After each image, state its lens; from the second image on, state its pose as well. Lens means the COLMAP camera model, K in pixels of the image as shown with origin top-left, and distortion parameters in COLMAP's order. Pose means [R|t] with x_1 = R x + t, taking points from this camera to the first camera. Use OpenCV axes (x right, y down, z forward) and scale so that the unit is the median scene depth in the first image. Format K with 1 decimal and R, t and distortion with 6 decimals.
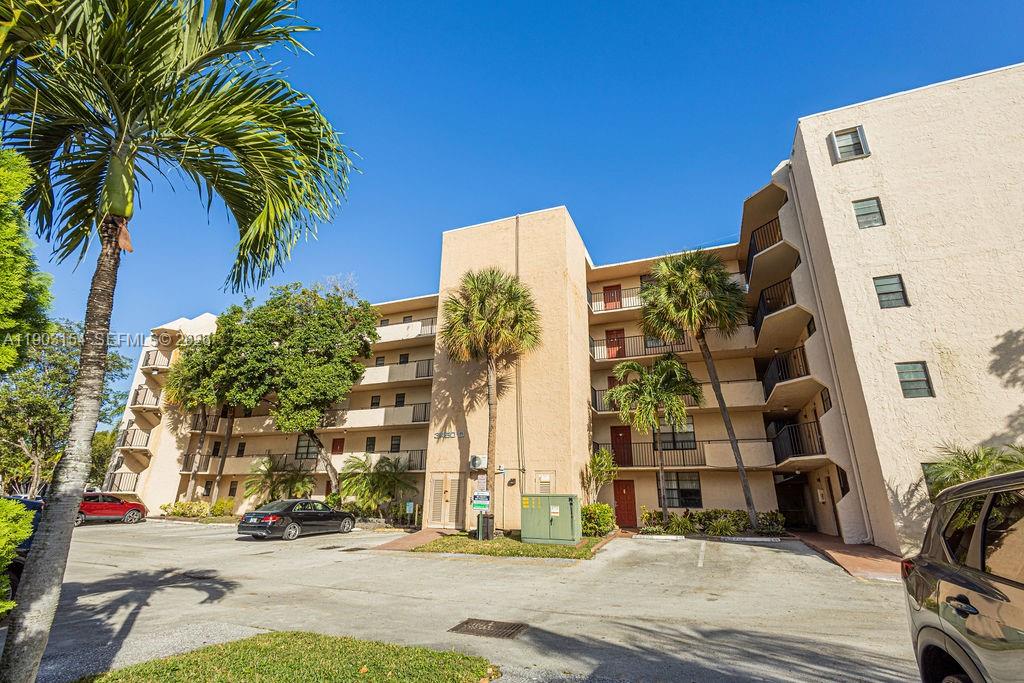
lens RADIAL K [[475.7, 0, 509.0], [0, 475.7, 342.1], [0, 0, 1]] dist [0.008002, -0.001208]
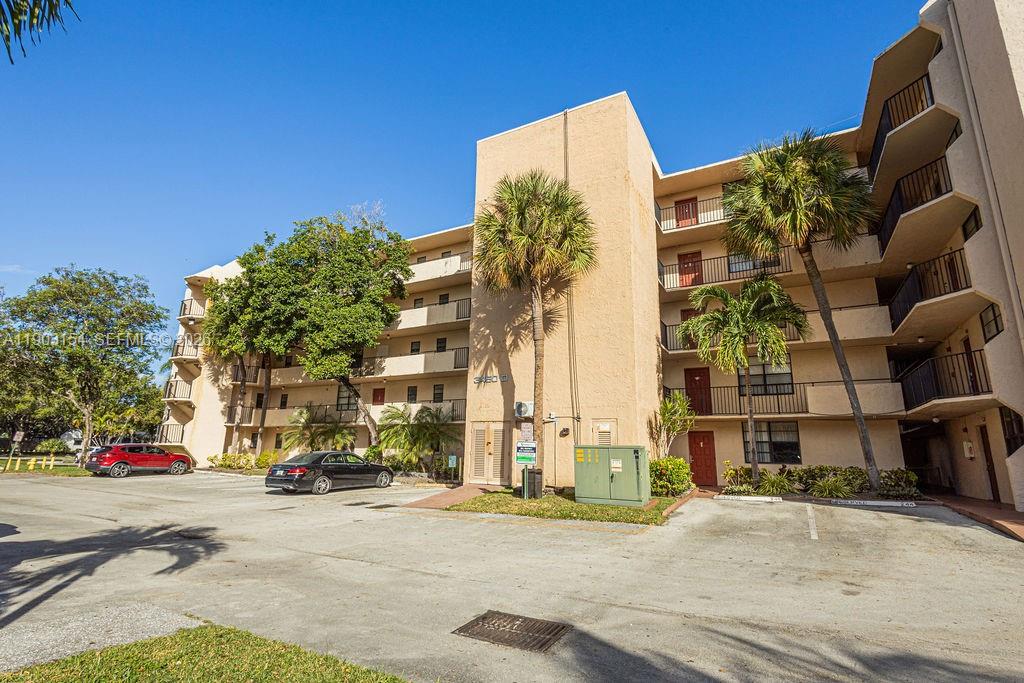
lens RADIAL K [[475.7, 0, 509.0], [0, 475.7, 342.1], [0, 0, 1]] dist [0.008002, -0.001208]
pose [[0.990711, -0.026328, -0.133415, 0.021012], [0.037352, 0.996029, 0.080812, 0.054870], [0.130758, -0.085045, 0.987760, 0.145662]]
